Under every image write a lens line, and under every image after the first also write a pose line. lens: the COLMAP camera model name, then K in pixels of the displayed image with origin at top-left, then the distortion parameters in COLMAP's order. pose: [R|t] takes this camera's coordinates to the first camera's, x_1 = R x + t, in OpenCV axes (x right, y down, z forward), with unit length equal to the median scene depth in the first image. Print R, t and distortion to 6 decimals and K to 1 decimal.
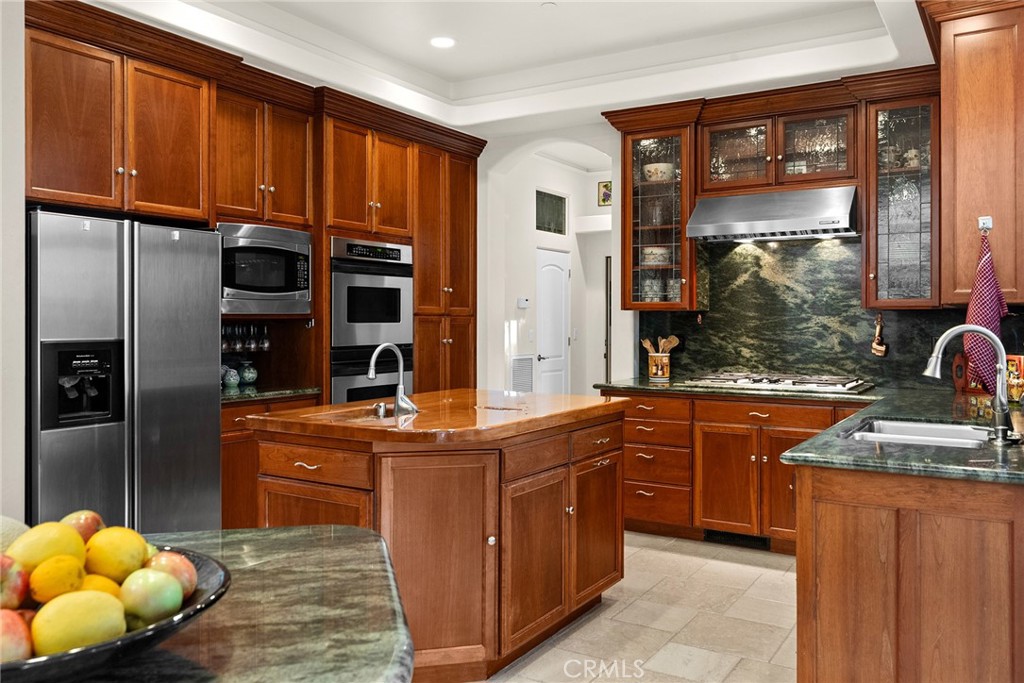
lens RADIAL K [[816.2, 0, 510.6], [0, 816.2, 319.8], [0, 0, 1]] dist [0.002129, 0.000475]
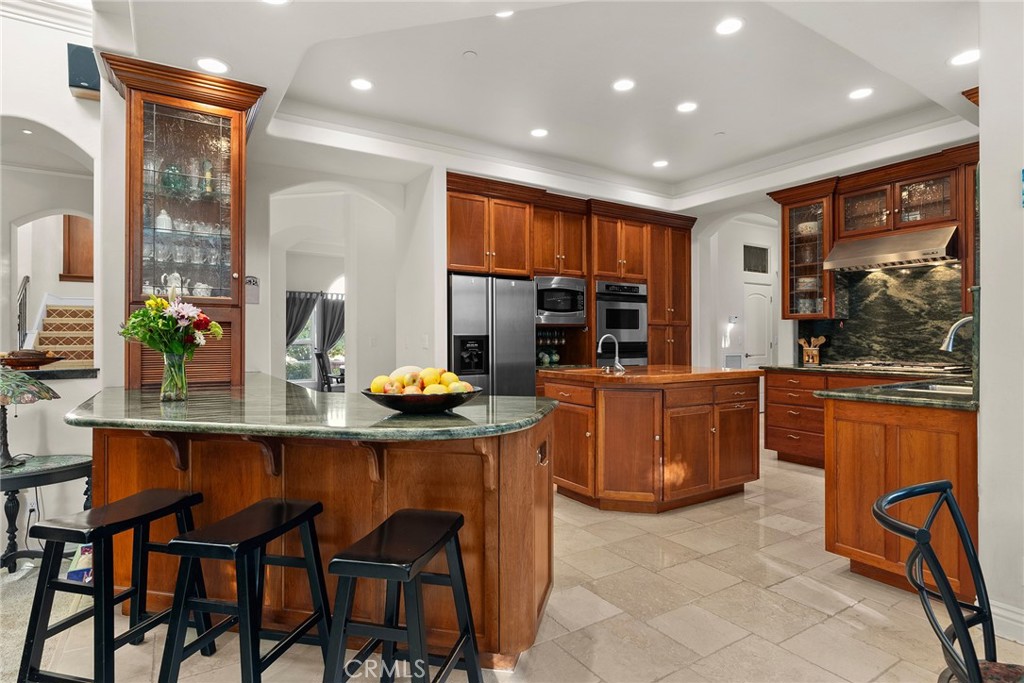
lens RADIAL K [[541.1, 0, 512.3], [0, 541.1, 340.2], [0, 0, 1]] dist [0.003983, 0.001490]
pose [[0.901053, -0.002234, -0.433702, 0.132813], [0.002673, 0.999996, 0.000402, 0.028030], [0.433700, -0.001521, 0.901056, -0.160690]]
